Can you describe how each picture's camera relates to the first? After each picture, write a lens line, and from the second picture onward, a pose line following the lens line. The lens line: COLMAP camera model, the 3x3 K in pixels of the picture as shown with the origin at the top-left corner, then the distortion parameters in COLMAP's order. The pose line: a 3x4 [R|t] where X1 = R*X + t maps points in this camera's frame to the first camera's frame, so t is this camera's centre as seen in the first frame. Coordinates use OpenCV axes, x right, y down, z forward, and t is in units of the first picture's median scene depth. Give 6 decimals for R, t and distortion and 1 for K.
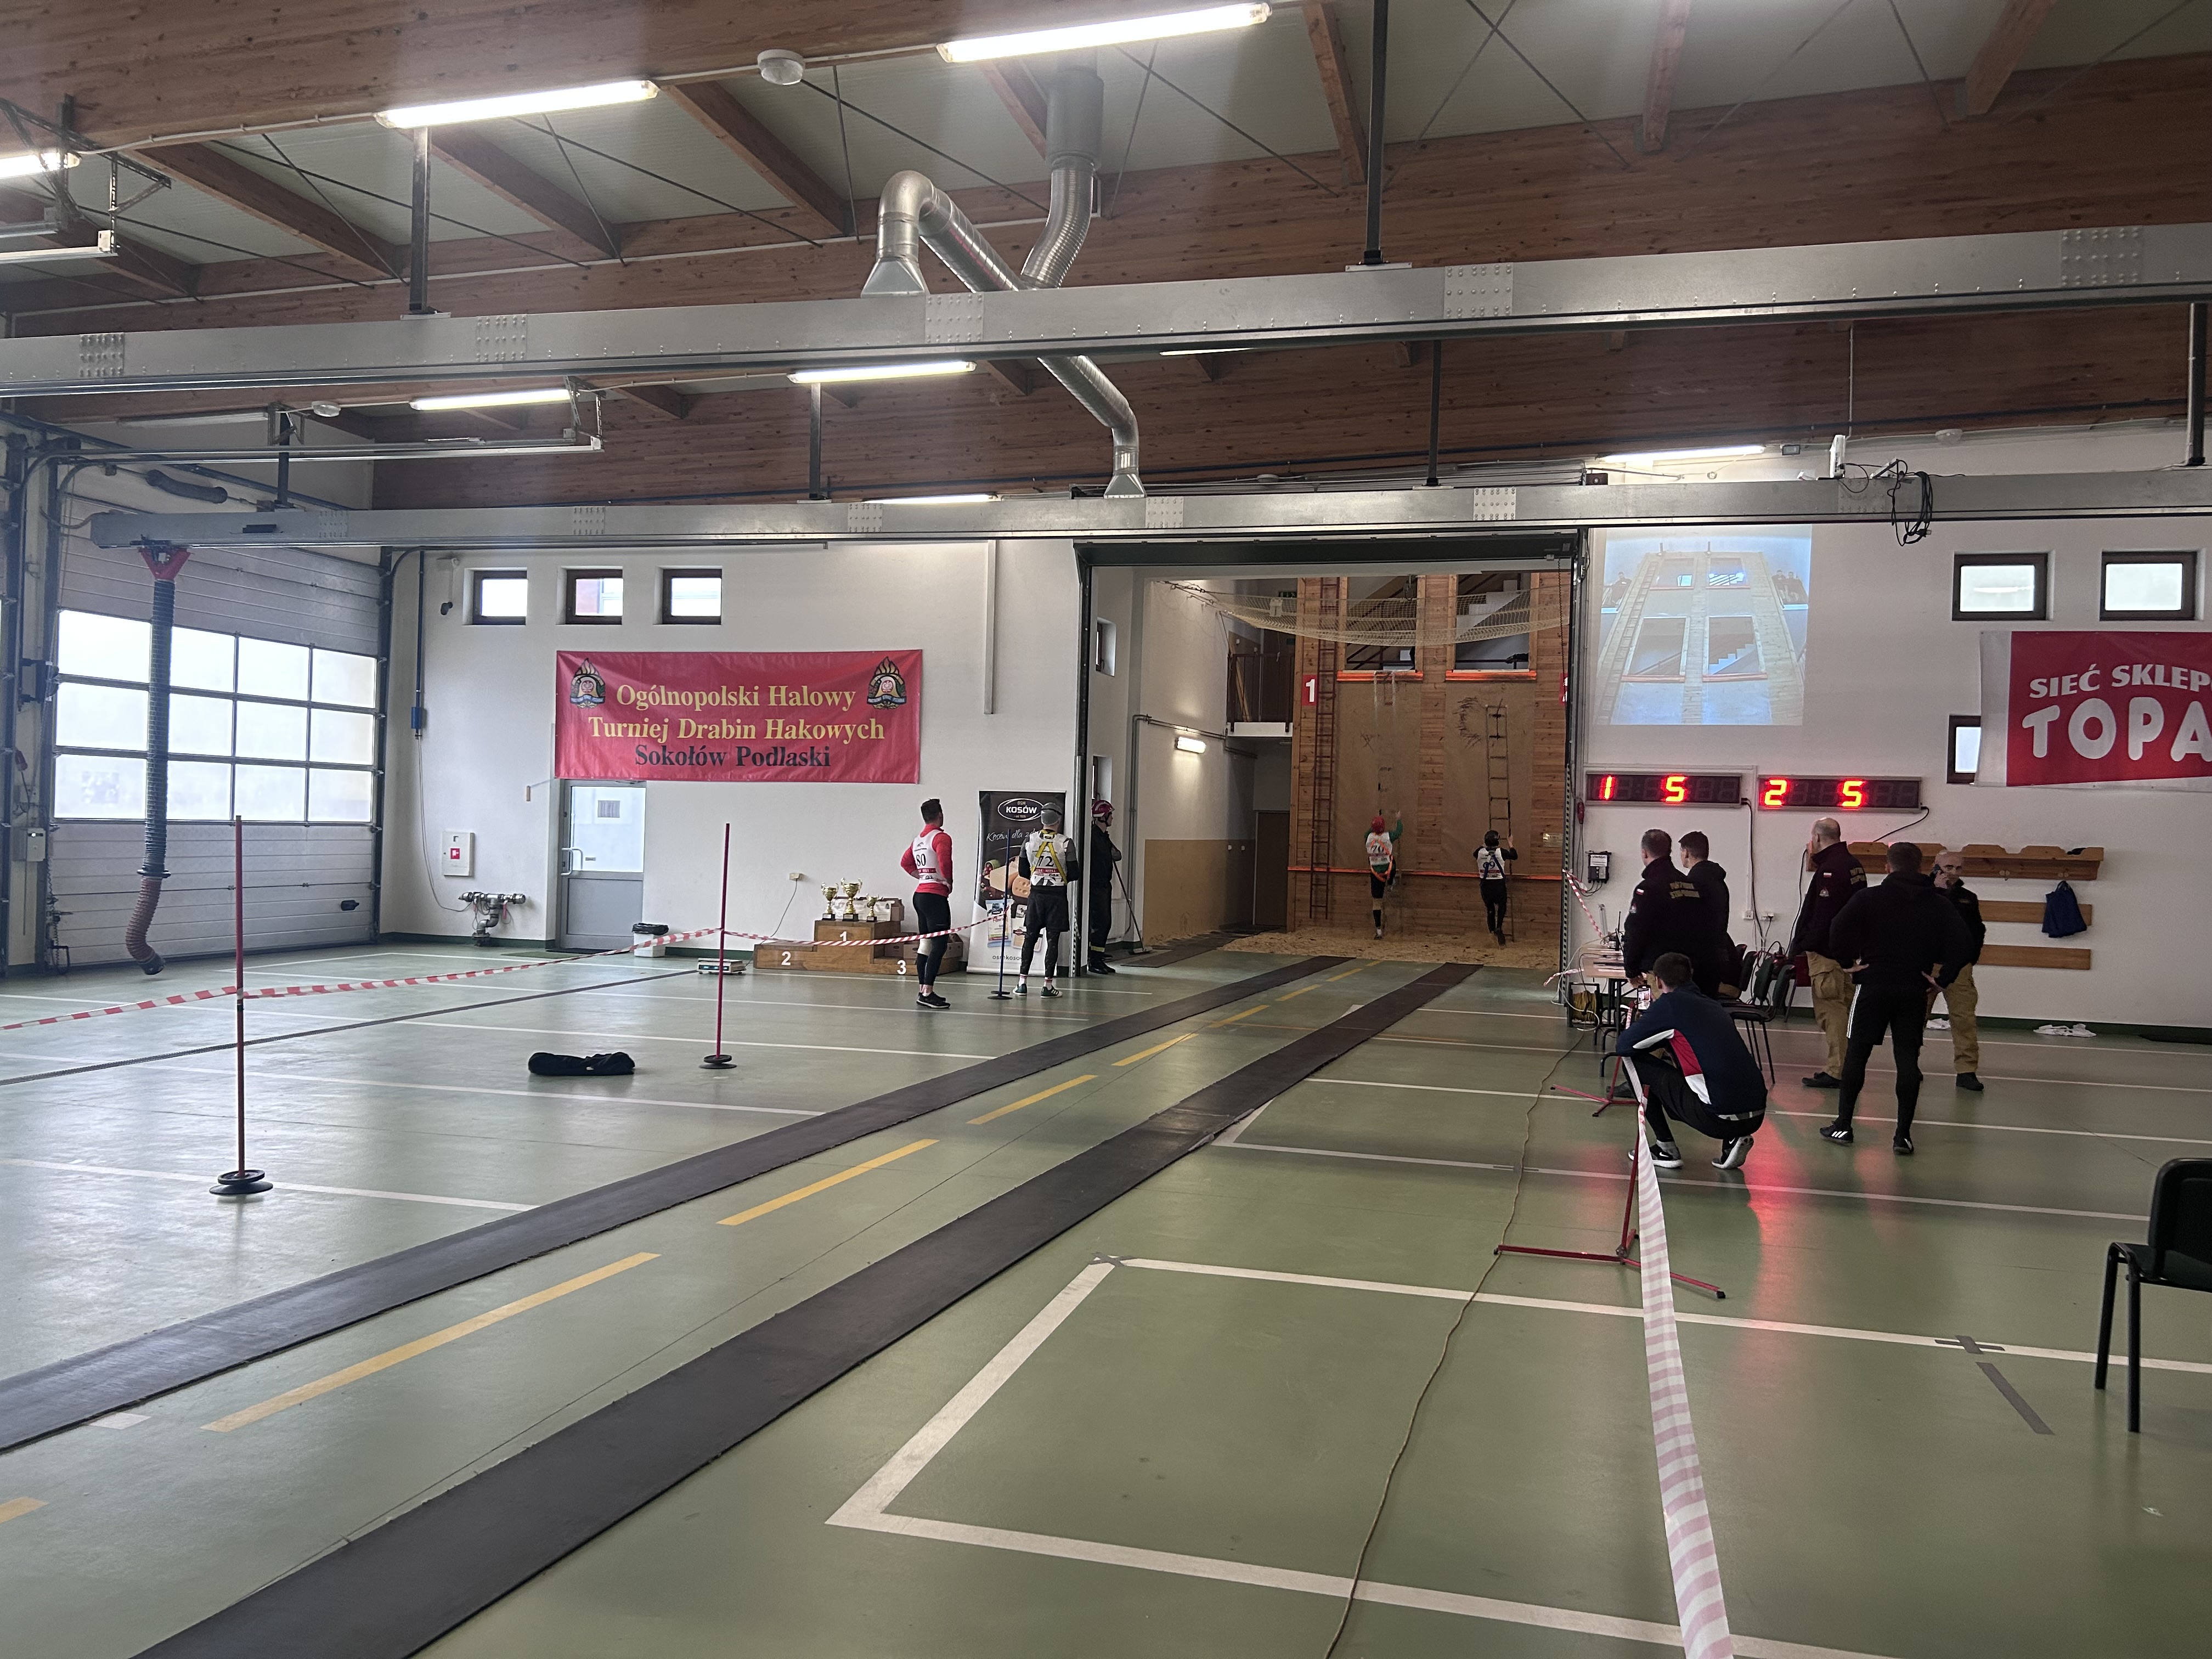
lens RADIAL K [[1684.9, 0, 1106.0], [0, 1684.9, 829.5], [0, 0, 1]] dist [-0.001885, -0.002406]
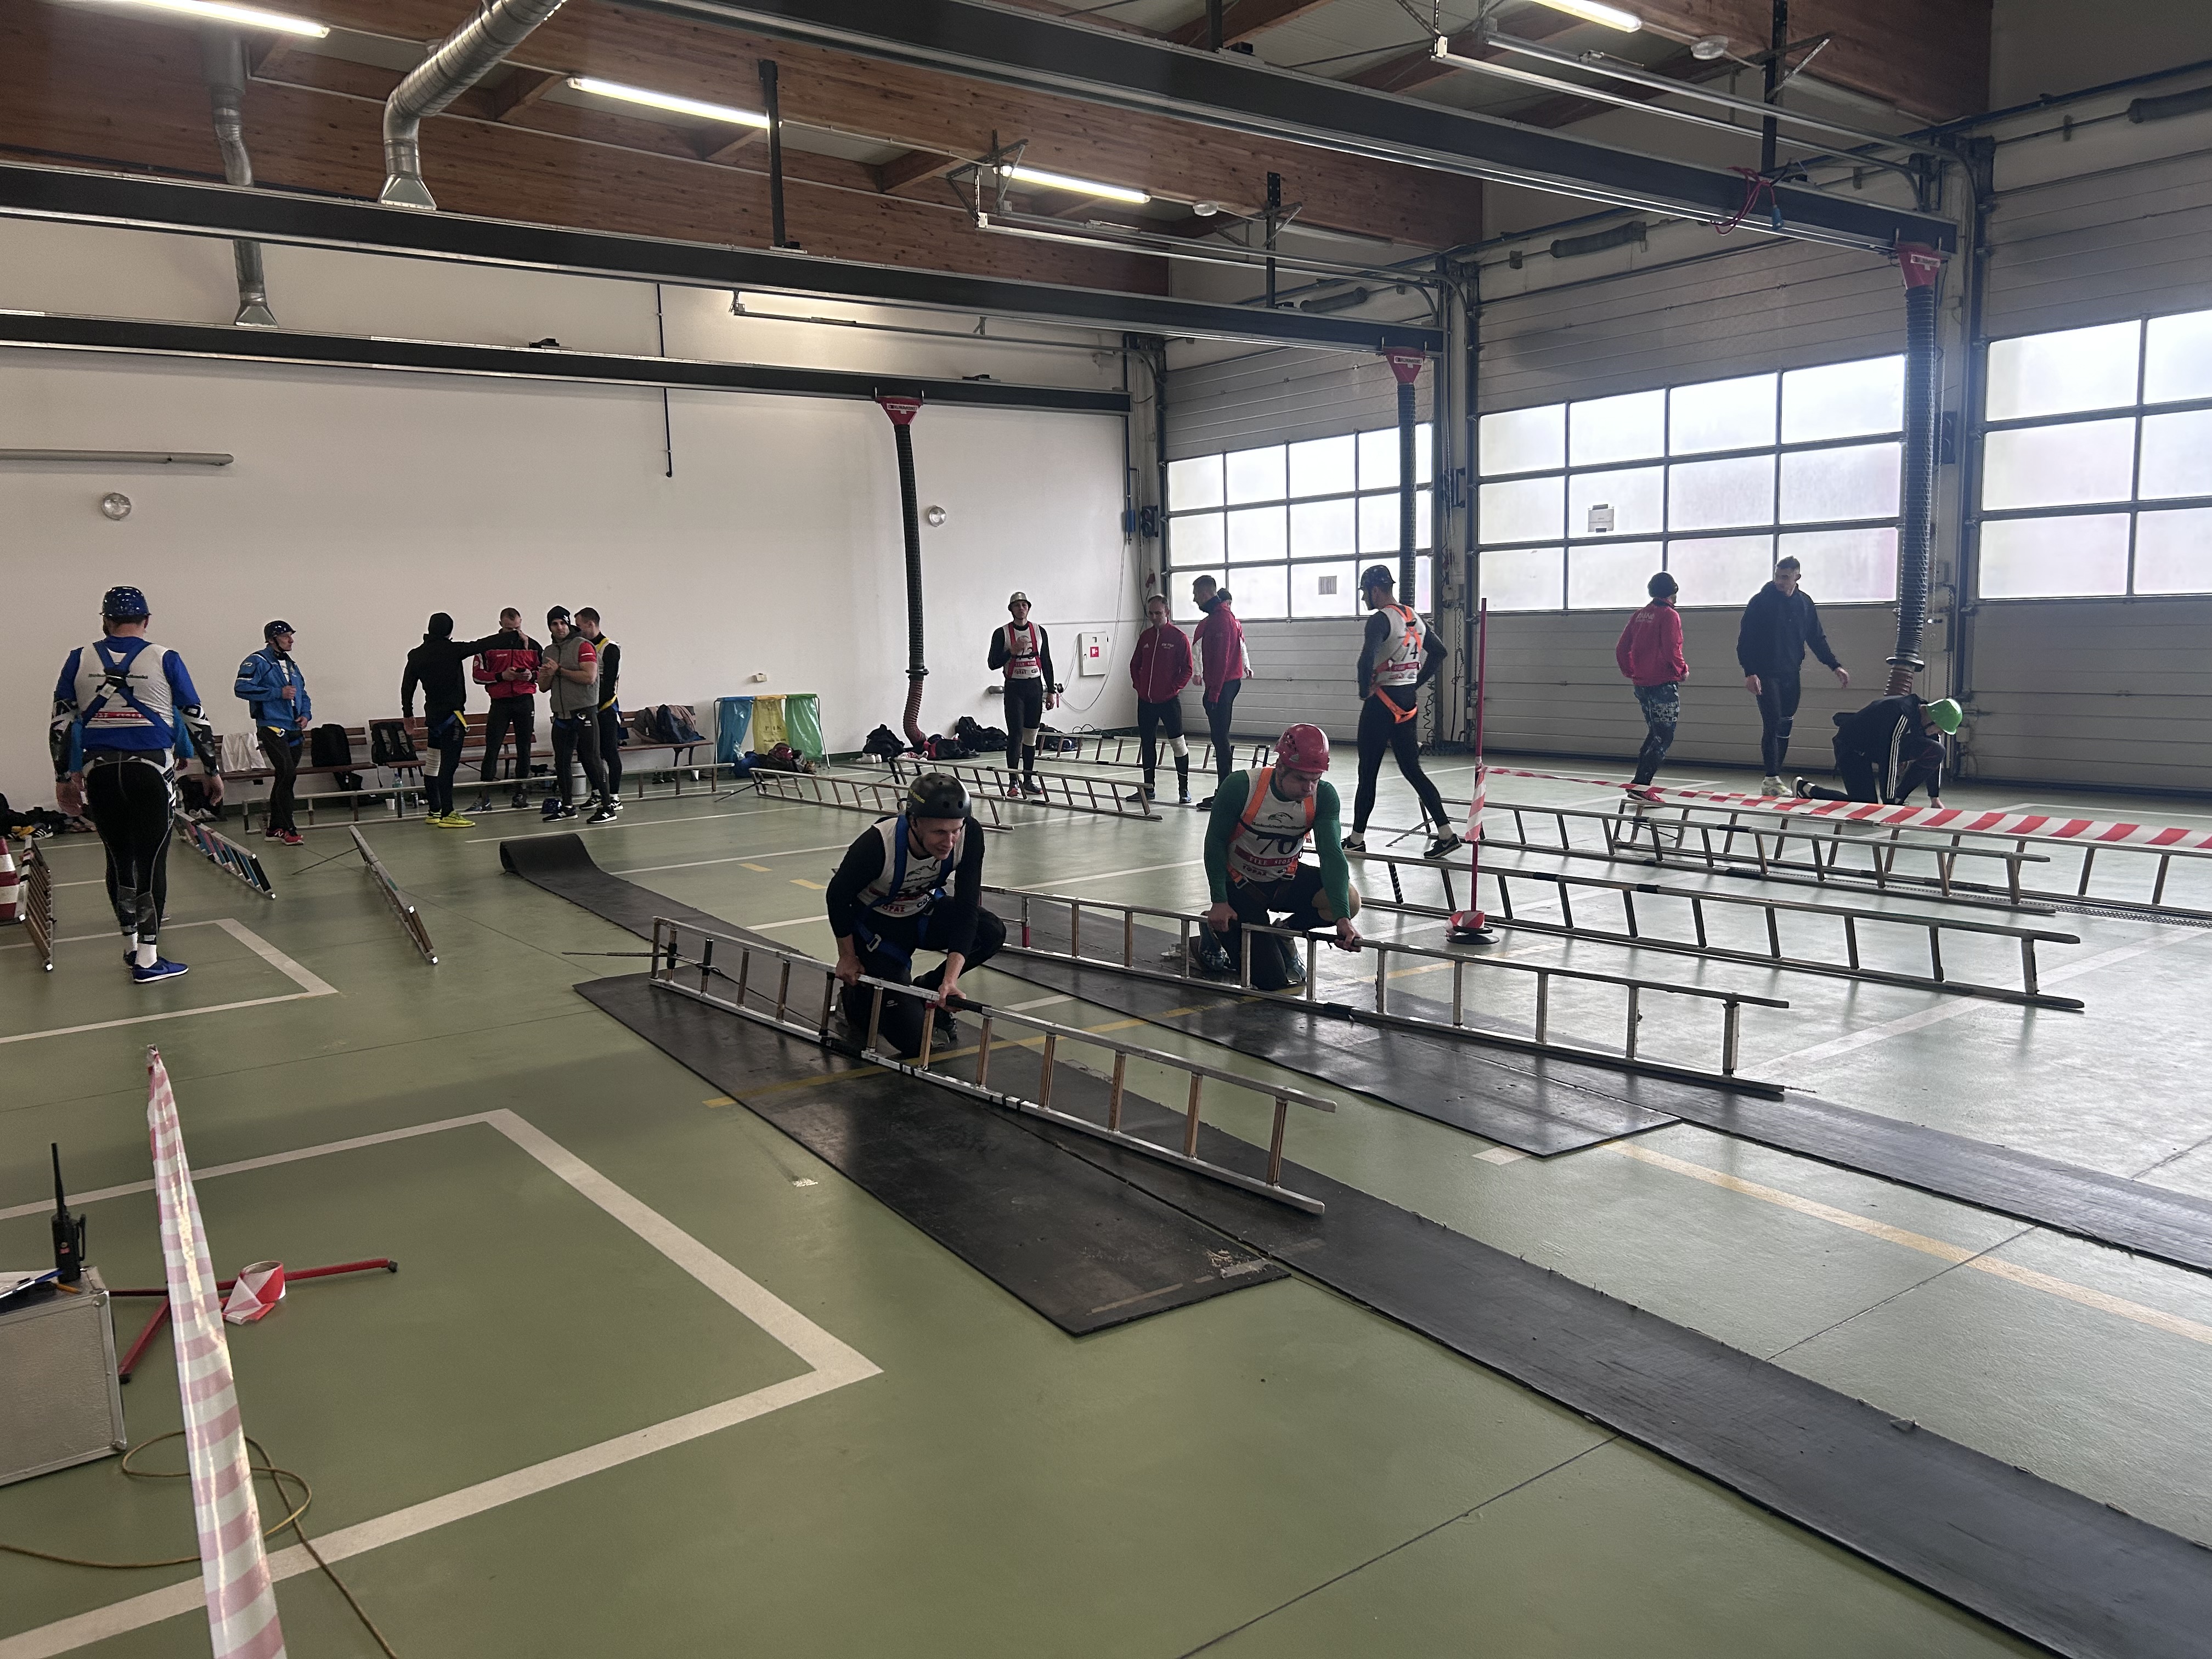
lens RADIAL K [[1684.9, 0, 1106.0], [0, 1684.9, 829.5], [0, 0, 1]] dist [-0.001885, -0.002406]
pose [[-0.620751, 0.098223, -0.777830, 0.383468], [0.019862, 0.993773, 0.109641, 0.007956], [0.783756, 0.052610, -0.618837, 1.490308]]
